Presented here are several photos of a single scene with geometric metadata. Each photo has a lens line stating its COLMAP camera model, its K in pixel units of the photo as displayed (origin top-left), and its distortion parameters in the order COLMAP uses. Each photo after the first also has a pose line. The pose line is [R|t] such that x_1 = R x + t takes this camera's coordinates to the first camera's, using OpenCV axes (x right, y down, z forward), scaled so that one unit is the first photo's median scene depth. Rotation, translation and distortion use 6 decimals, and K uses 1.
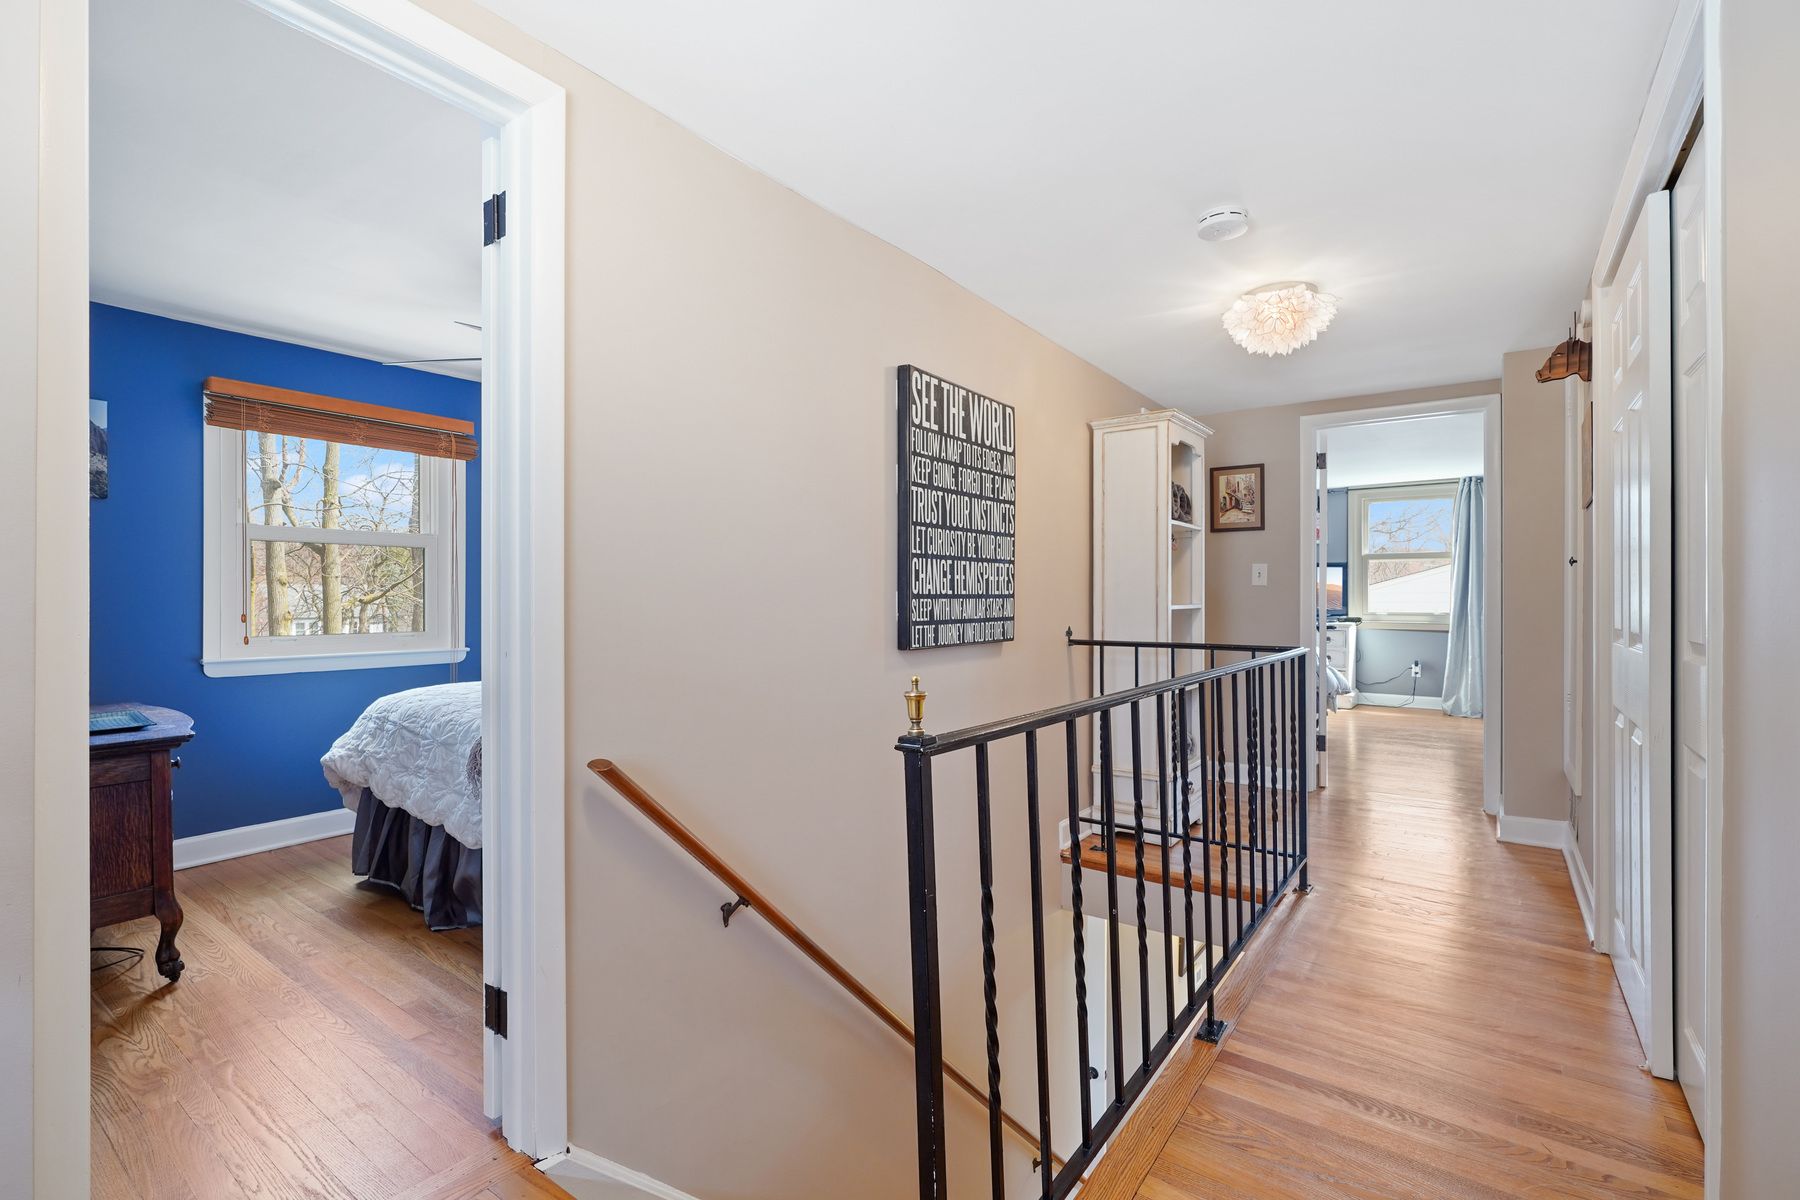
lens RADIAL K [[821.5, 0, 887.3], [0, 821.5, 598.7], [0, 0, 1]] dist [-0.013792, 0.004128]
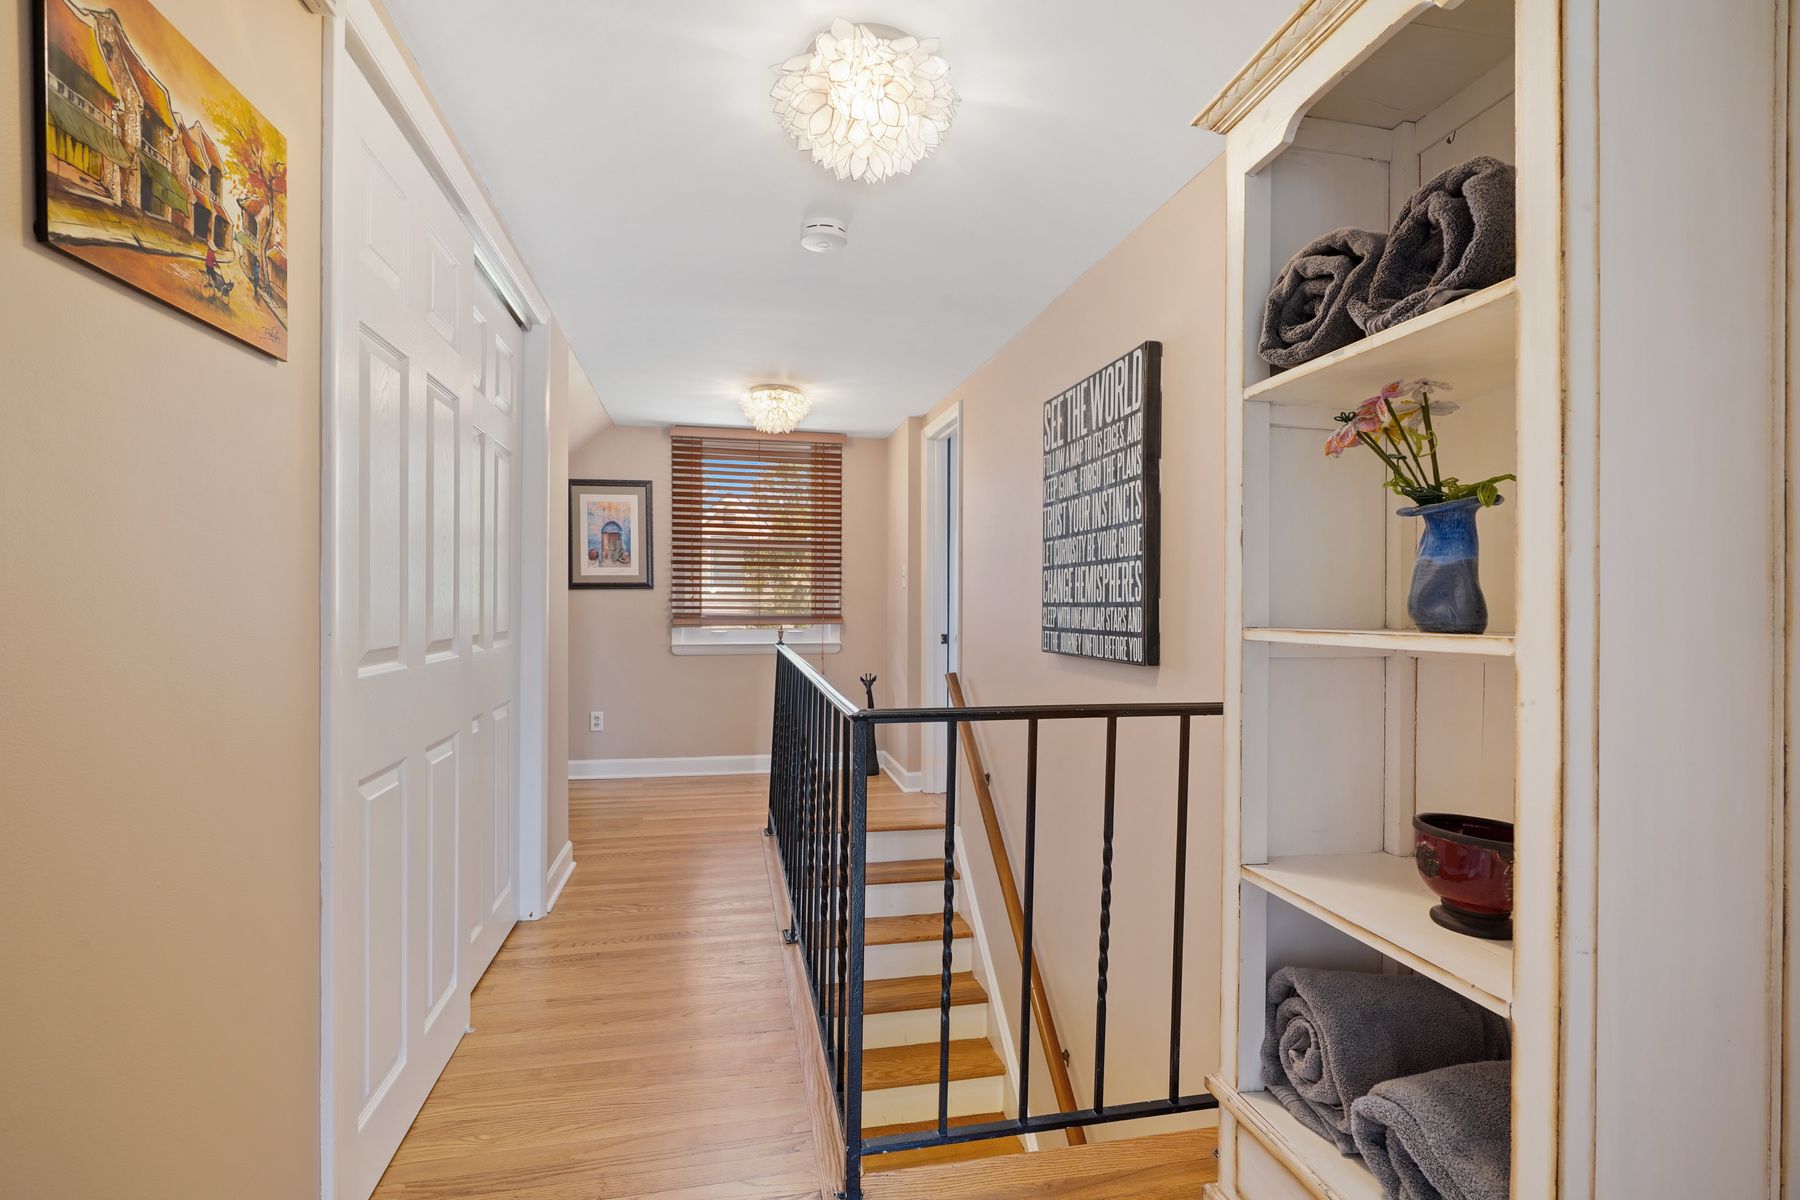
lens RADIAL K [[821.5, 0, 900.2], [0, 821.5, 604.7], [0, 0, 1]] dist [-0.013792, 0.004128]
pose [[-0.661582, -0.001320, -0.749872, 0.916199], [-0.003159, 0.999994, 0.001026, -0.003116], [0.749866, 0.003047, -0.661583, 1.444368]]
